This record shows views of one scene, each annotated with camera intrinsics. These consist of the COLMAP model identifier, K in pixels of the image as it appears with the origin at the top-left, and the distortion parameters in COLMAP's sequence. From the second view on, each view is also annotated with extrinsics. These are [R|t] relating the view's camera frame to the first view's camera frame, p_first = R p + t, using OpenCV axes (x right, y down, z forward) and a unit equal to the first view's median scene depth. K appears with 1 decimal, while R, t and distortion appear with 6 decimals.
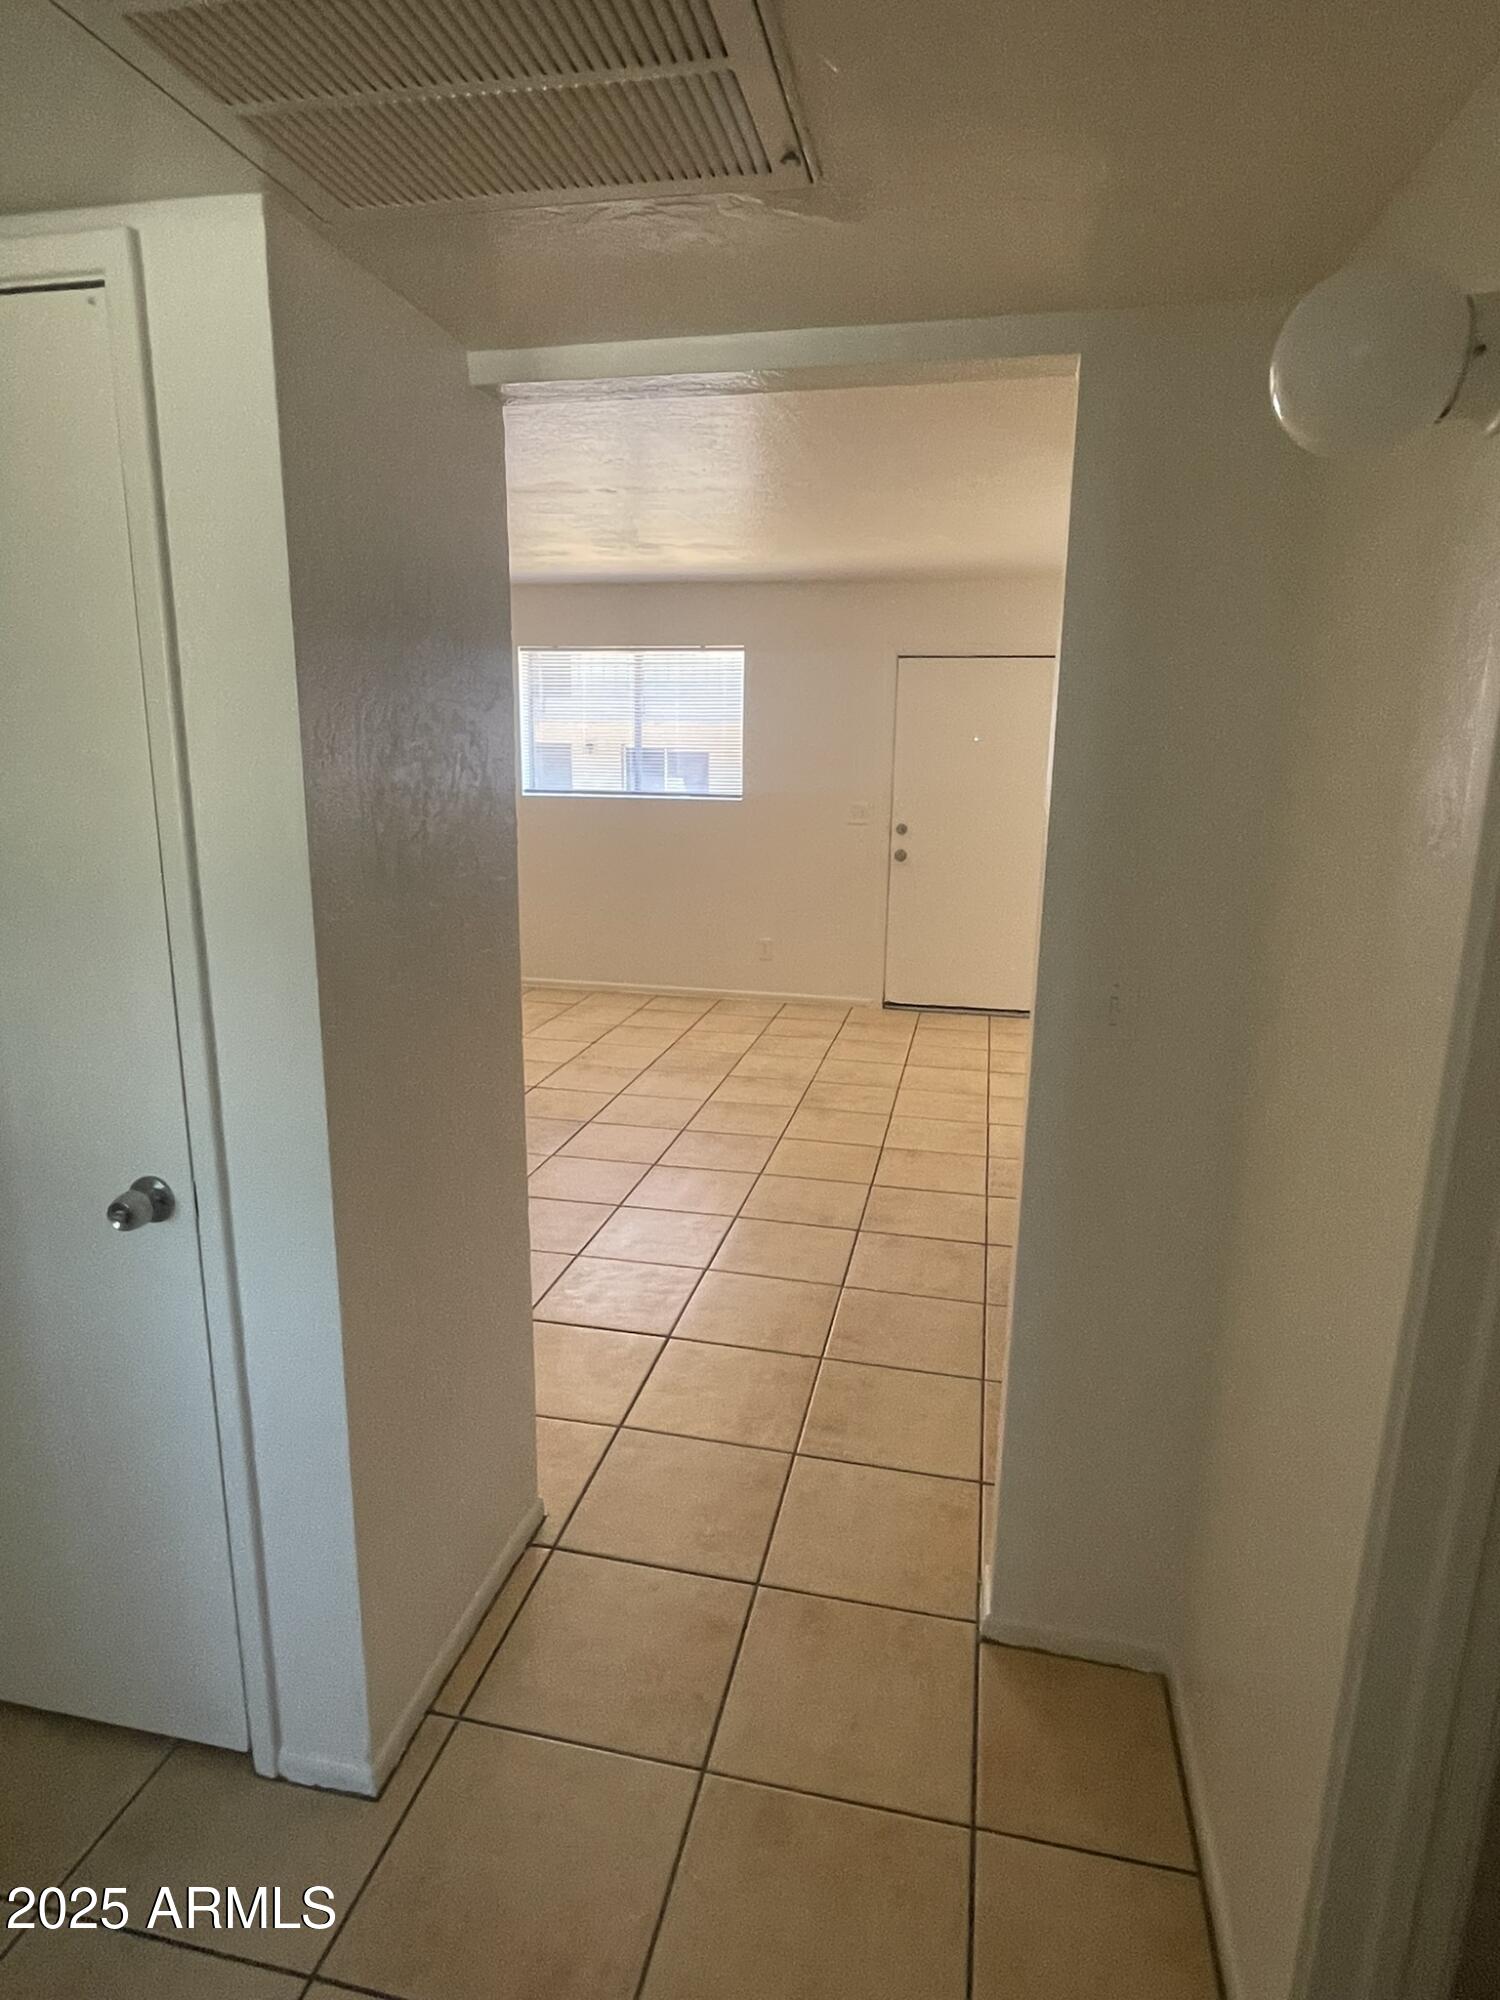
lens RADIAL K [[1125.1, 0, 750.0], [0, 1125.1, 1000.0], [0, 0, 1]] dist [-0.004801, -0.001388]
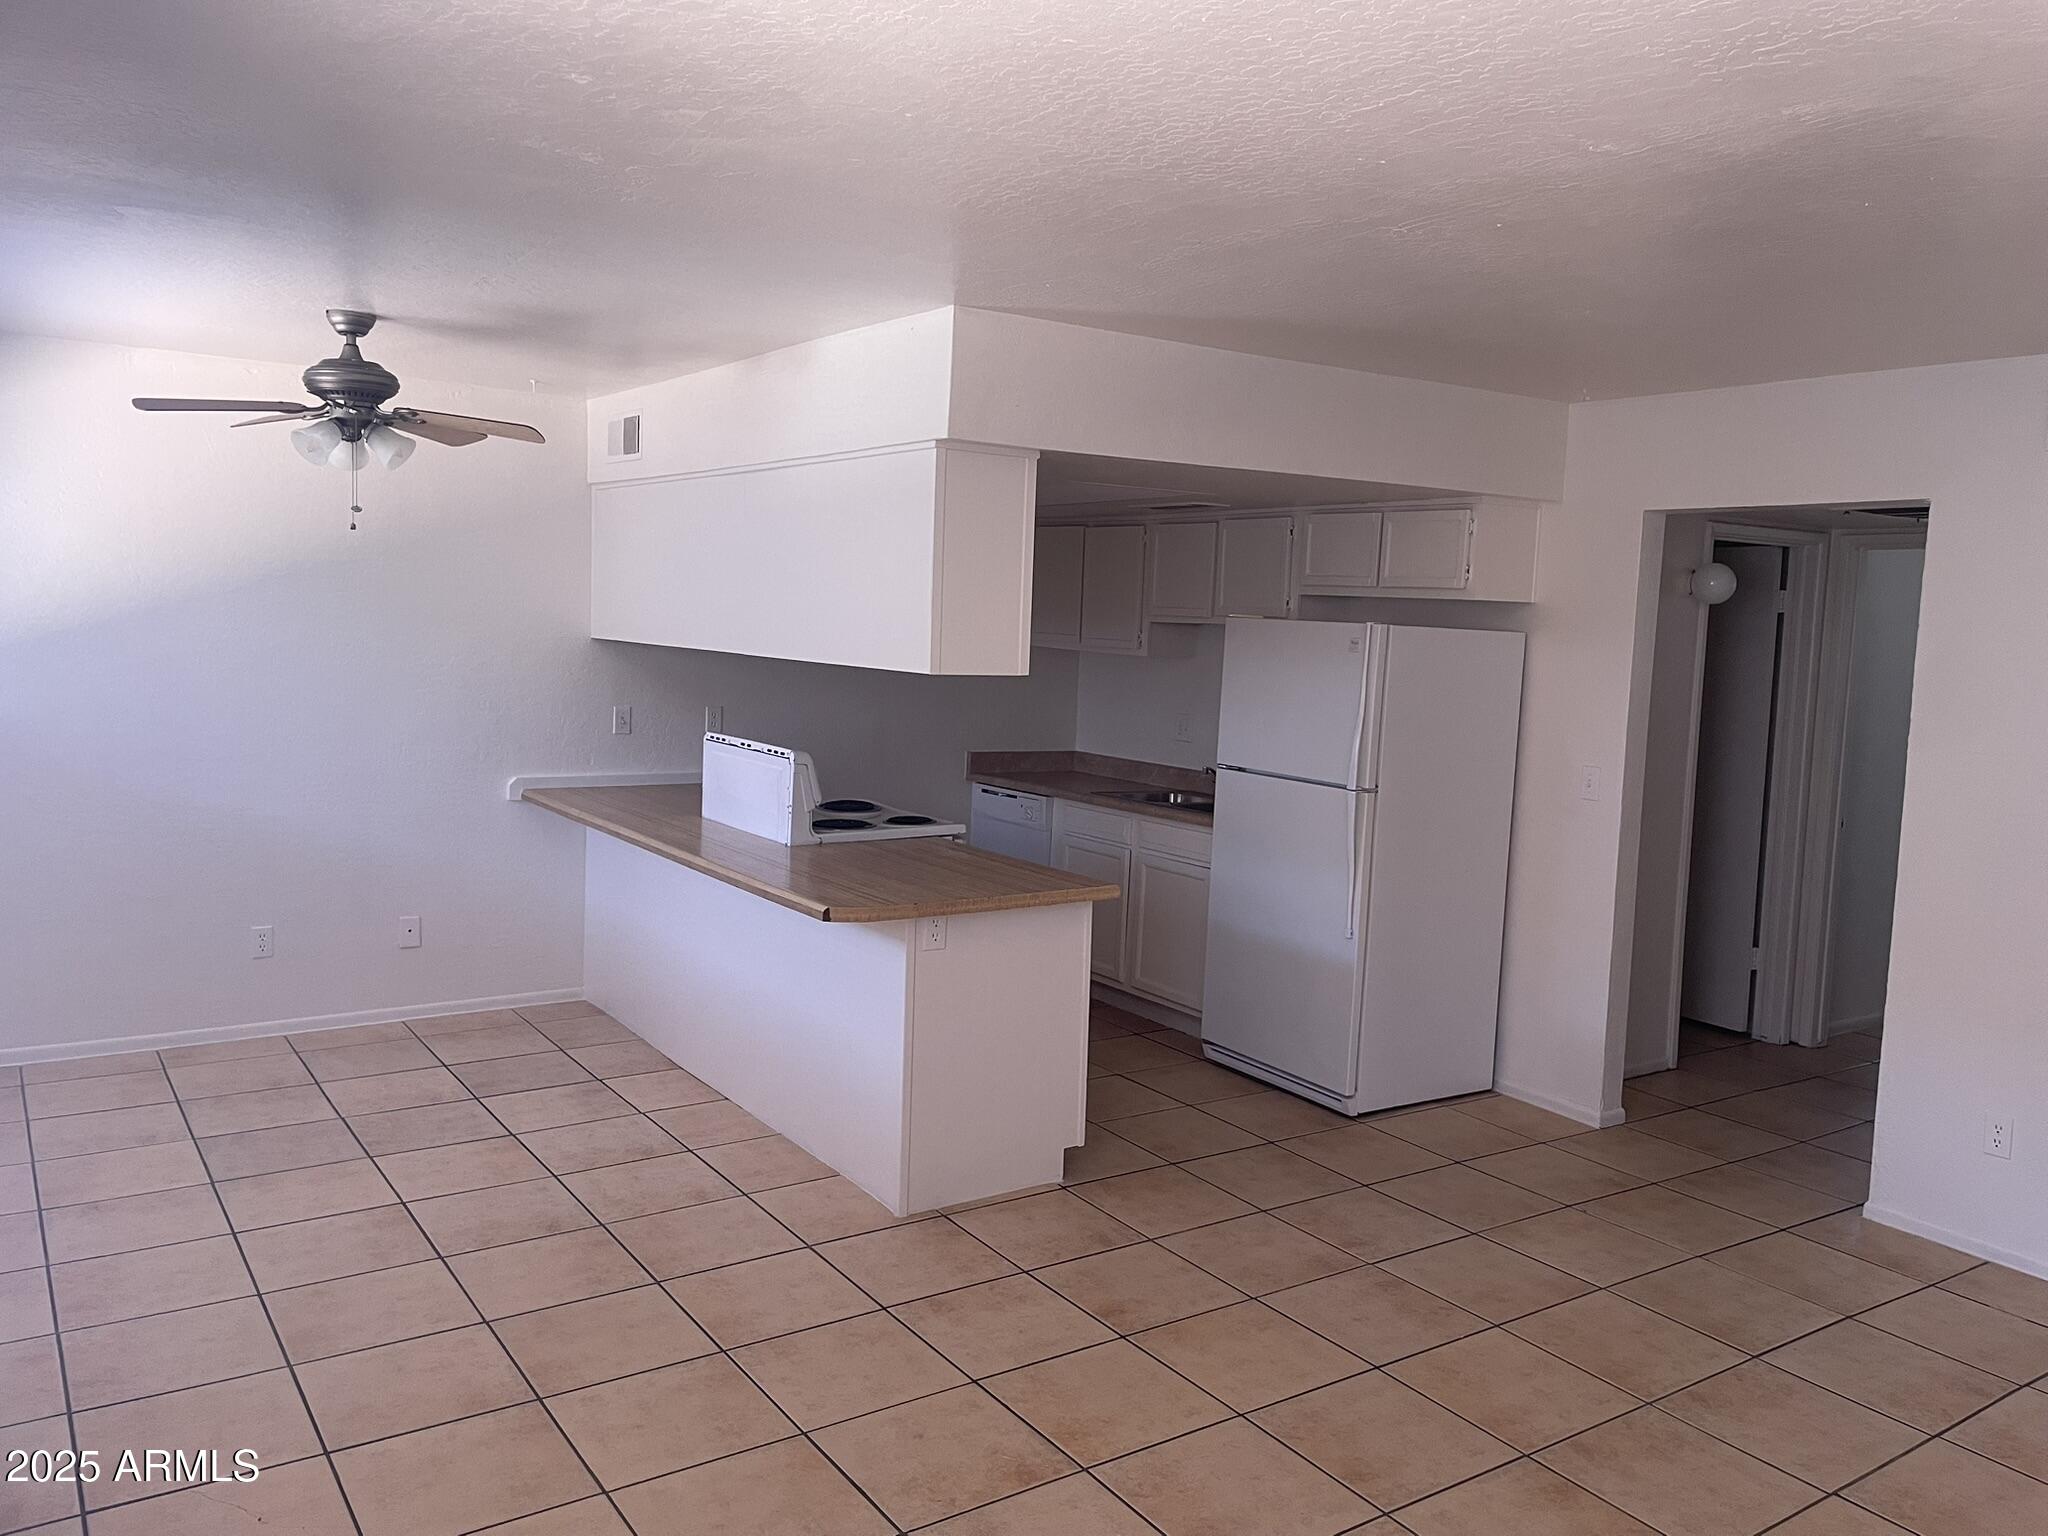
lens RADIAL K [[1533.9, 0, 1024.0], [0, 1533.9, 768.0], [0, 0, 1]] dist [0.053032, -0.000948]
pose [[-0.723702, -0.107781, 0.681644, -0.249154], [0.104030, 0.959404, 0.262149, -0.253995], [-0.682226, 0.260629, -0.683110, 1.022048]]
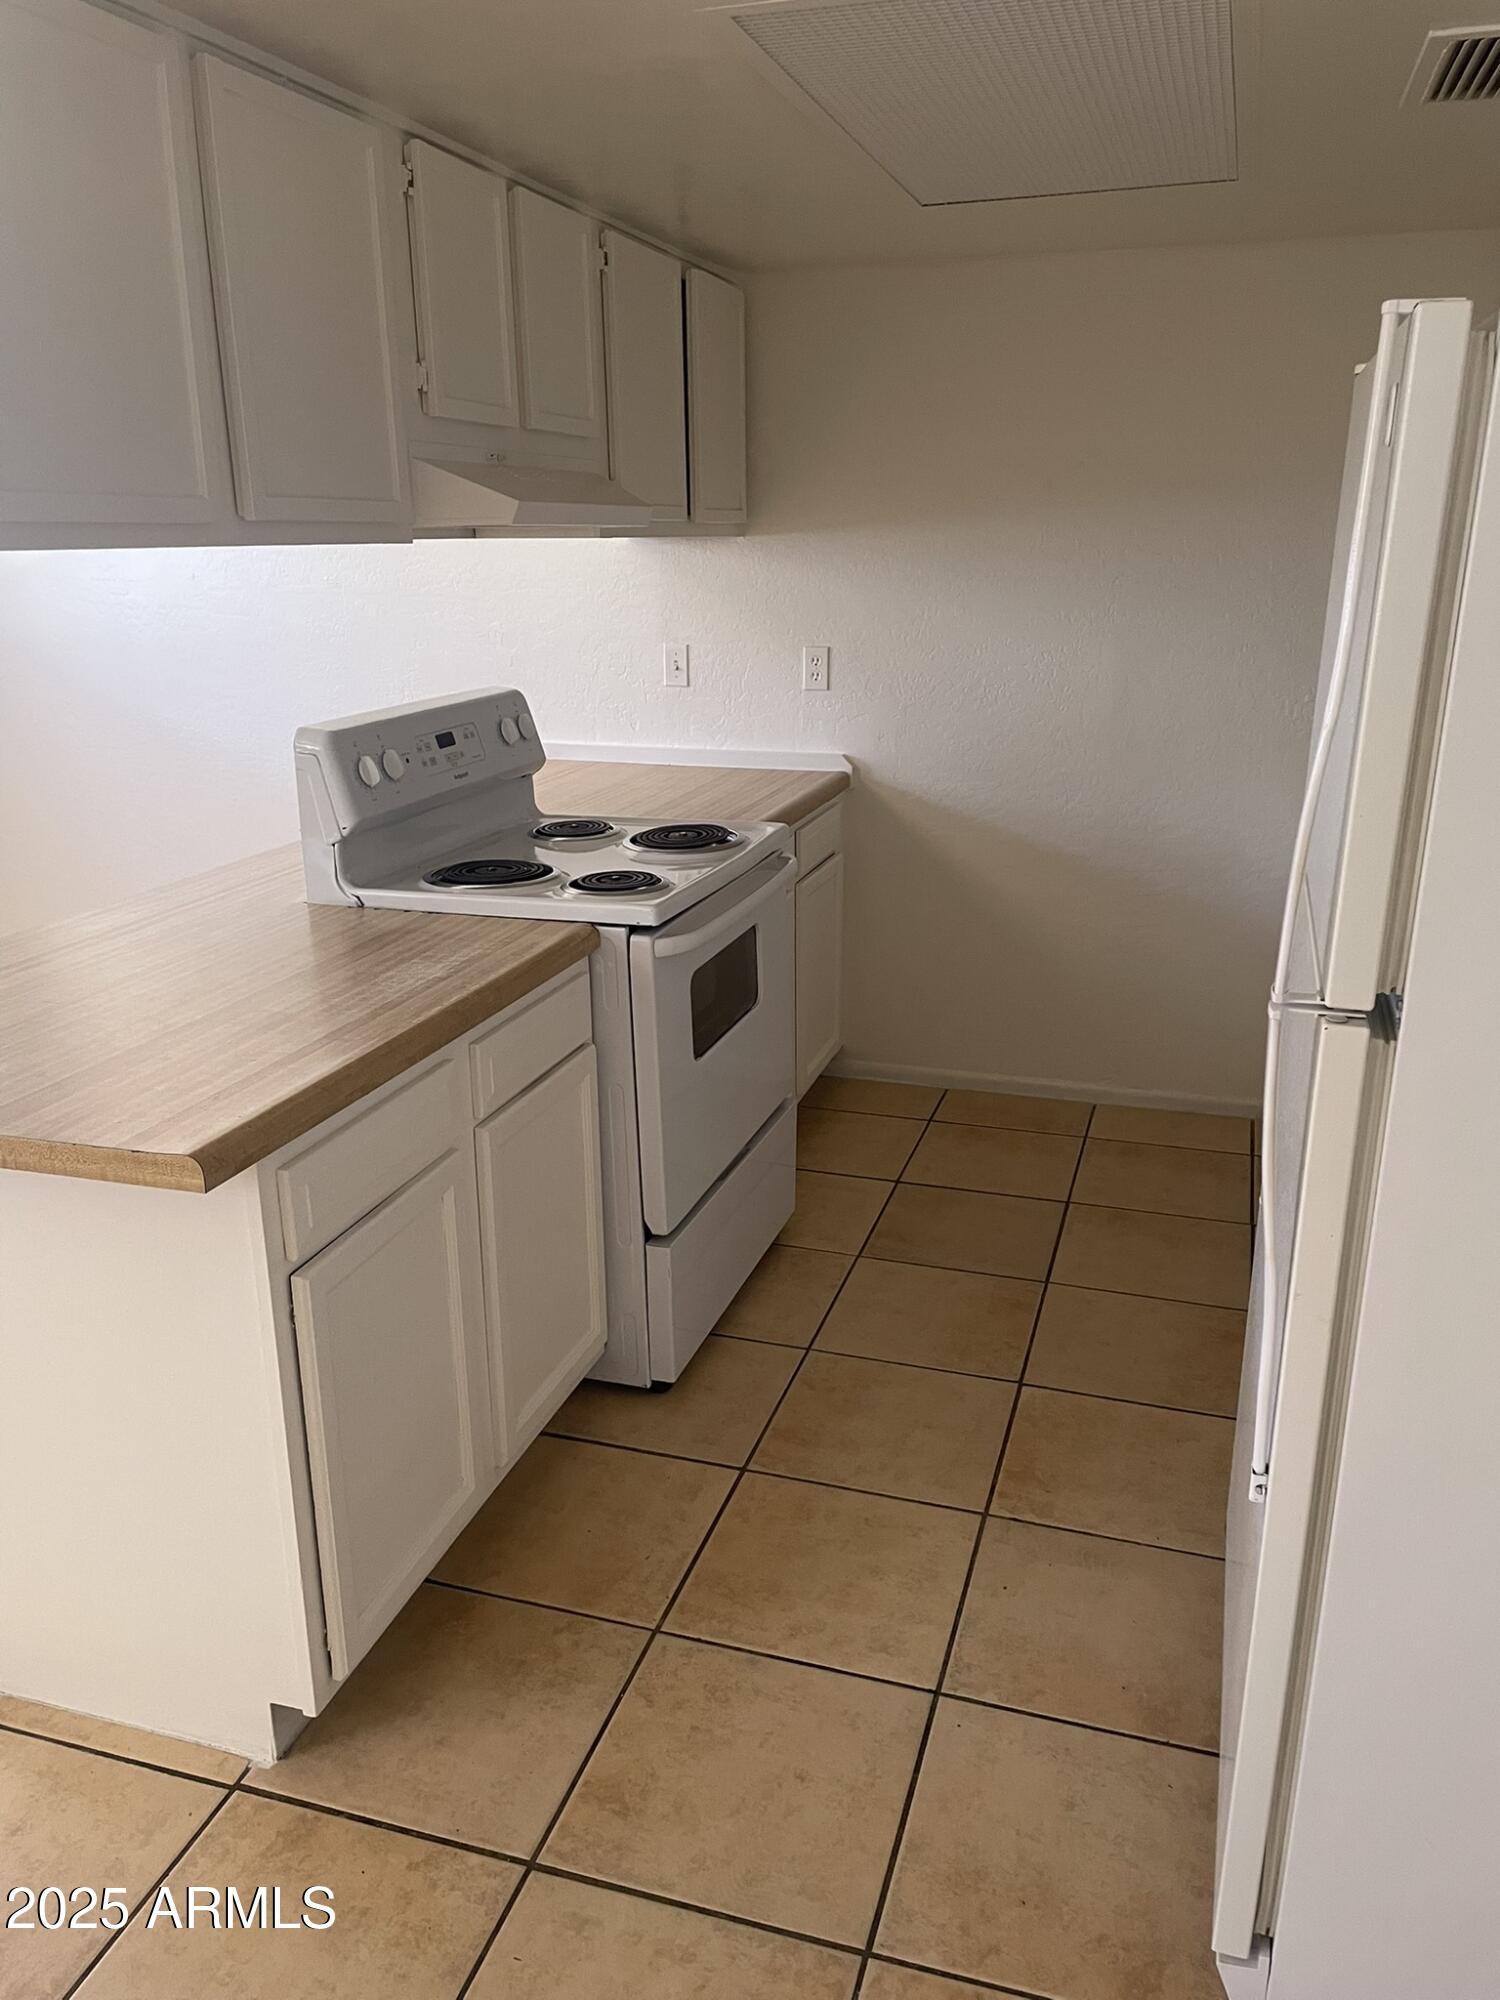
lens RADIAL K [[1497.9, 0, 750.0], [0, 1497.9, 1000.0], [0, 0, 1]] dist [0.053032, -0.000948]
pose [[0.085718, -0.310551, 0.946684, -0.037369], [0.220613, 0.932511, 0.285926, -0.095885], [-0.971588, 0.184341, 0.148445, 0.420966]]
